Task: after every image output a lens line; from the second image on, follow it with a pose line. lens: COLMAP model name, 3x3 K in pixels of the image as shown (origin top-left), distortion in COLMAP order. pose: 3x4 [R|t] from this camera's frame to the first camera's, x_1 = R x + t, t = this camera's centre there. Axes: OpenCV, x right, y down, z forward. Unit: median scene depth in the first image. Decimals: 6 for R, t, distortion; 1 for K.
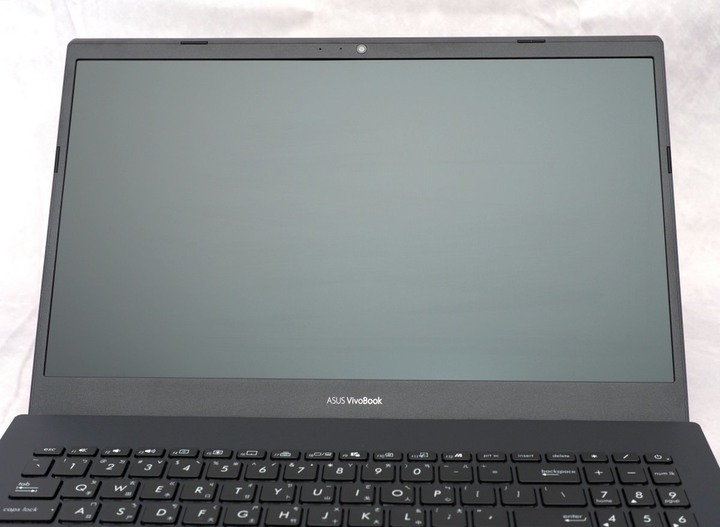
lens RADIAL K [[1127.8, 0, 356.7], [0, 1127.8, 231.1], [0, 0, 1]] dist [0.010144, -0.015126]
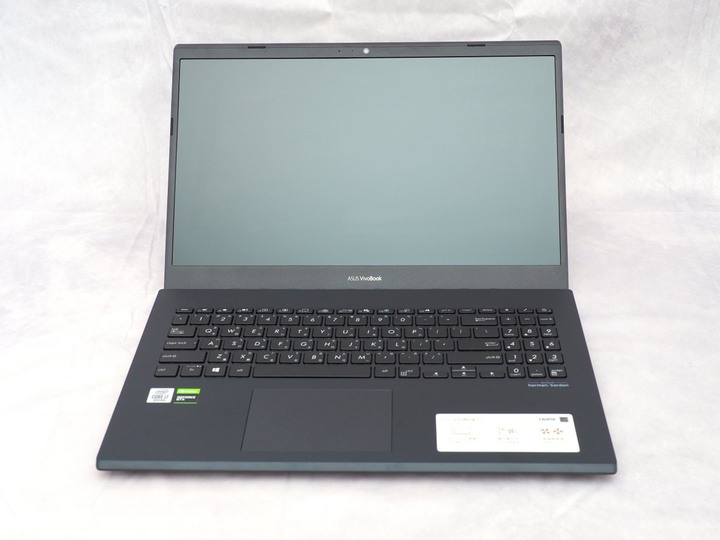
lens RADIAL K [[1091.7, 0, 348.1], [0, 1091.7, 252.0], [0, 0, 1]] dist [0.016874, -0.029771]
pose [[0.999933, -0.011102, -0.003299, -0.022274], [0.011444, 0.990928, 0.133906, -0.109111], [0.001783, -0.133935, 0.990989, -0.614124]]
